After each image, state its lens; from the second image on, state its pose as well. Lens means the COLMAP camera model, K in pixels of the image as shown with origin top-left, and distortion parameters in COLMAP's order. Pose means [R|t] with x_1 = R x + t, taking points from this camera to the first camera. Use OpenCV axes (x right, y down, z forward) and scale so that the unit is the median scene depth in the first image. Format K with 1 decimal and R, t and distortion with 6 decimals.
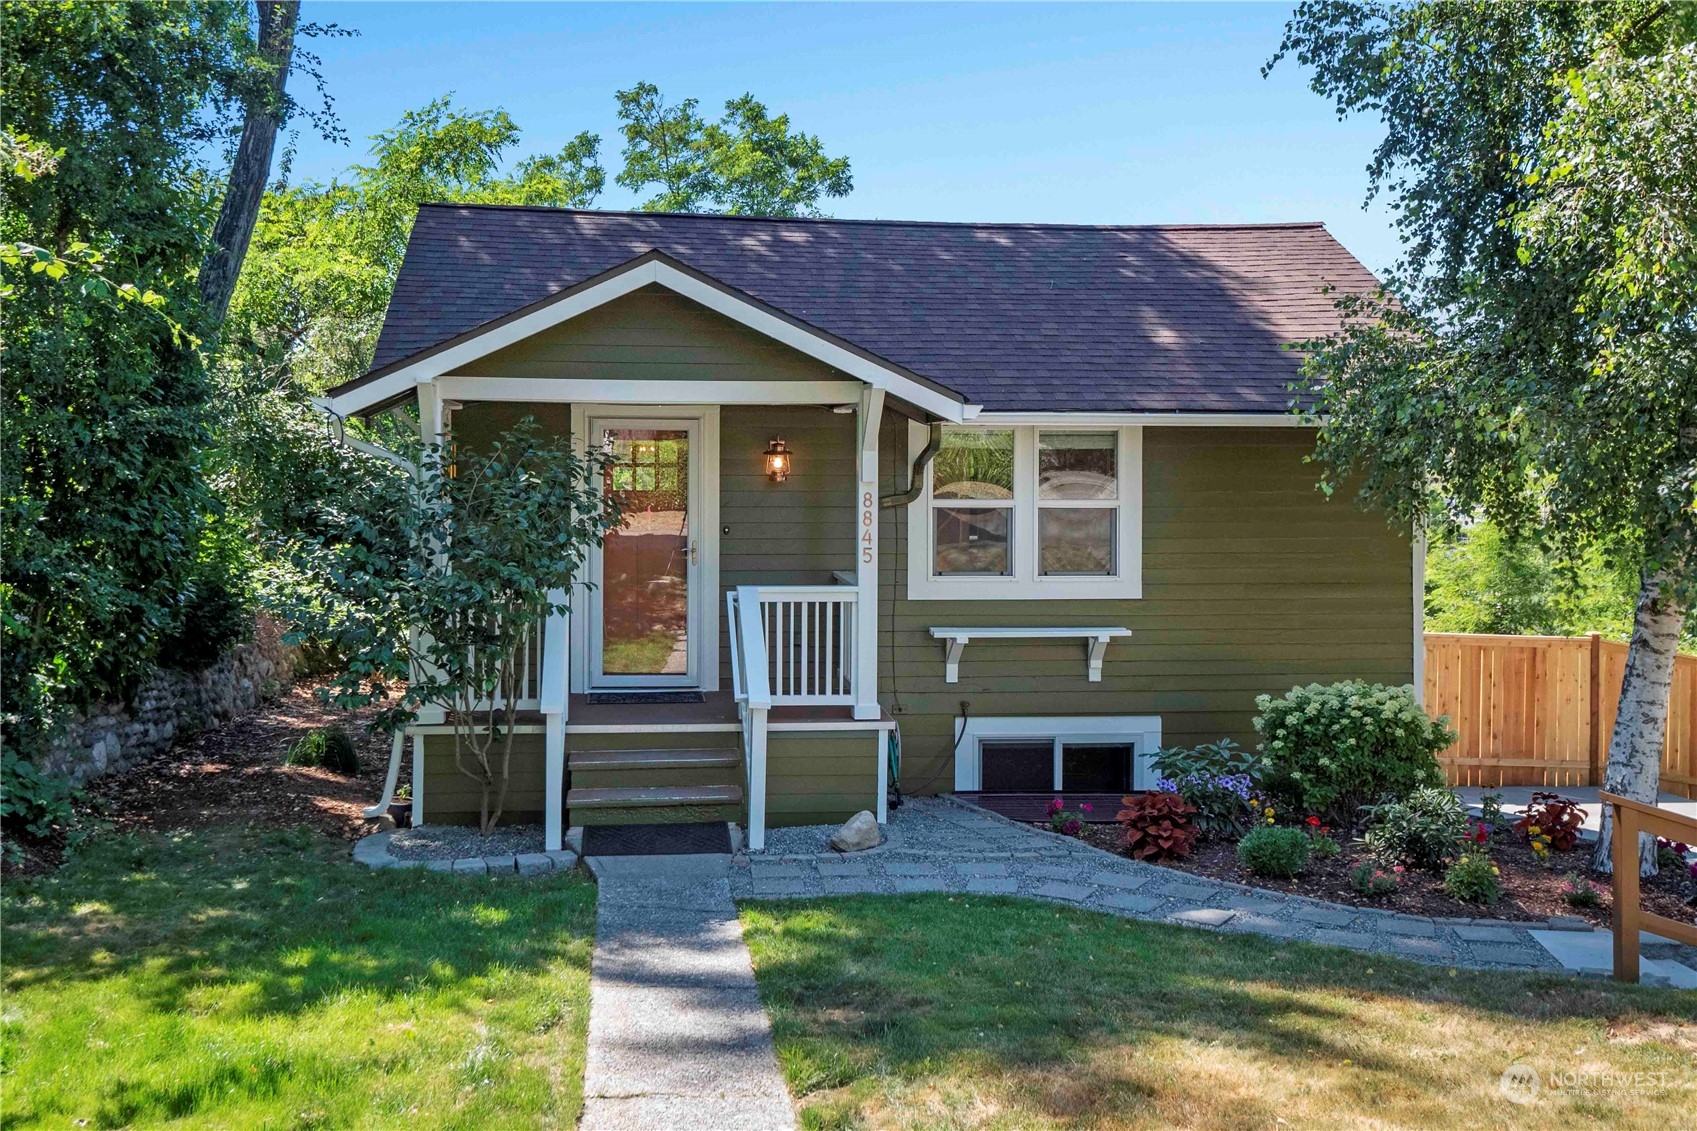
lens RADIAL K [[1814.1, 0, 848.9], [0, 1814.1, 564.6], [0, 0, 1]] dist [-0.001826, 0.000000]
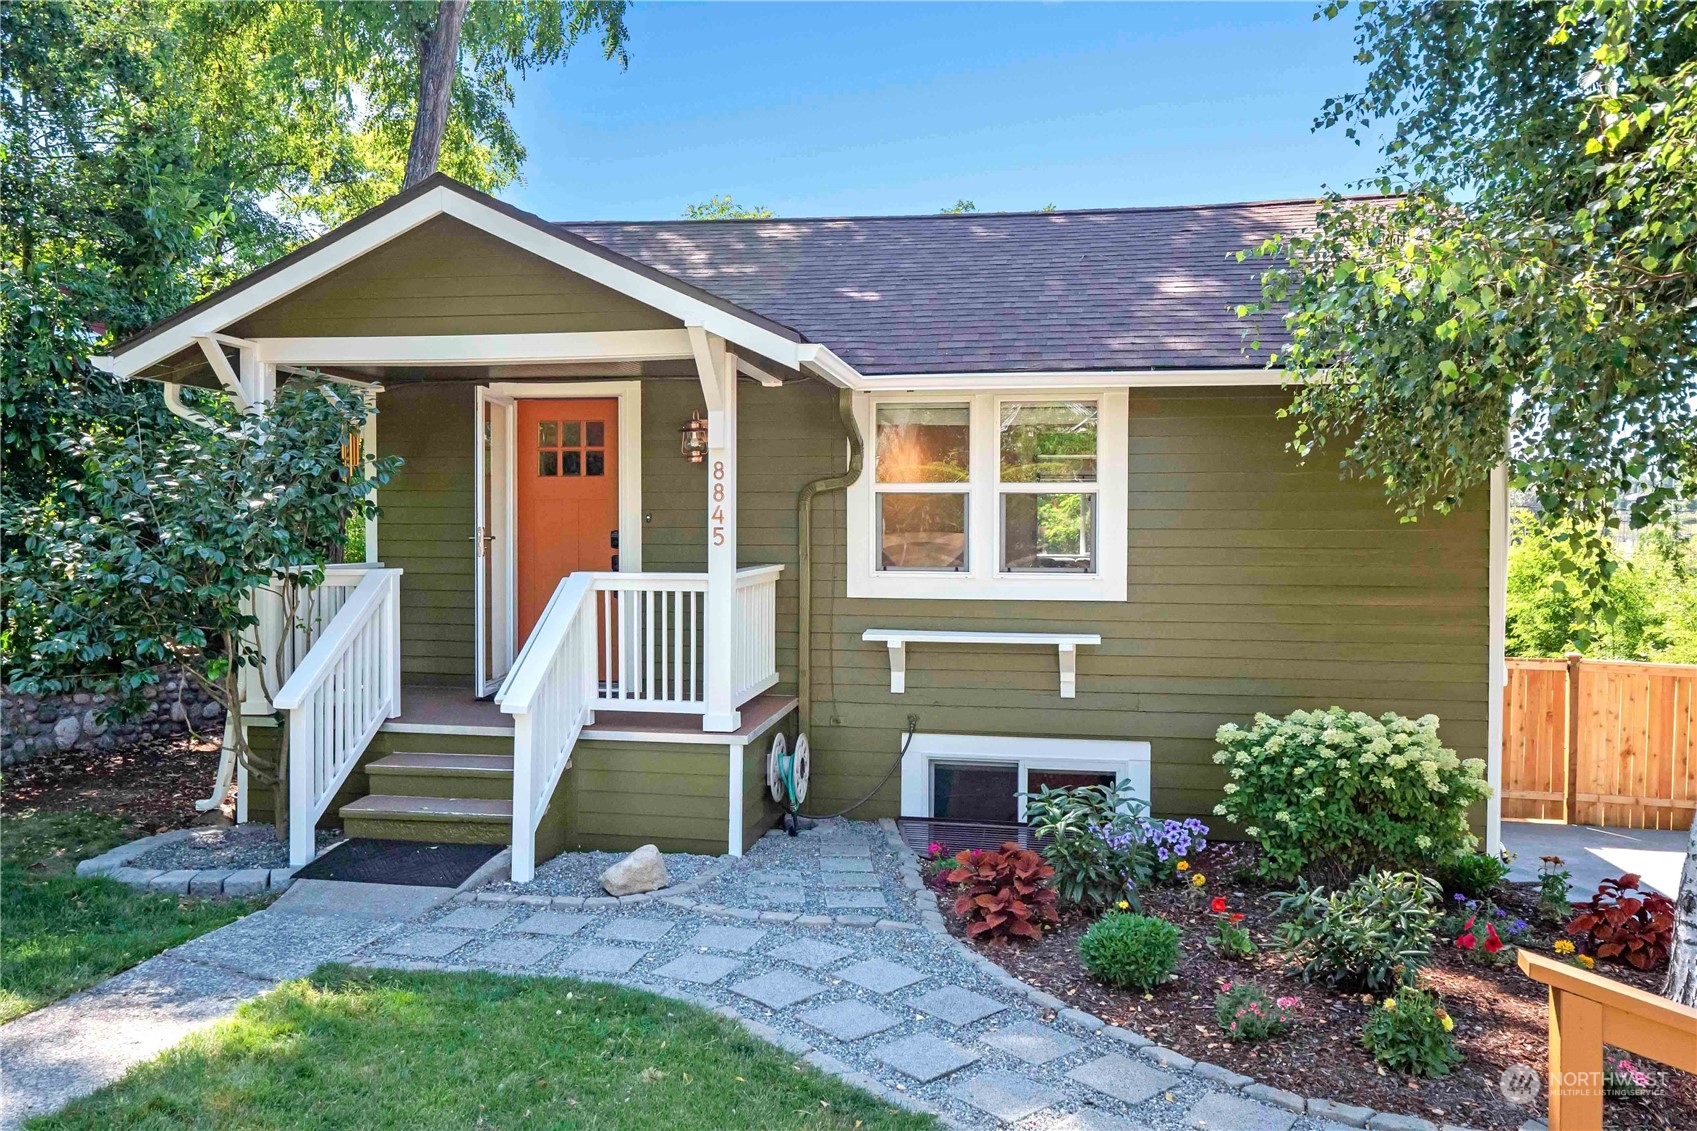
lens RADIAL K [[1310.4, 0, 839.5], [0, 1310.4, 617.4], [0, 0, 1]] dist [-0.013805, 0.006466]
pose [[0.955376, 0.019964, -0.294716, 0.235635], [-0.016866, 0.999773, 0.013048, 0.022740], [0.294910, -0.007495, 0.955496, 0.421114]]
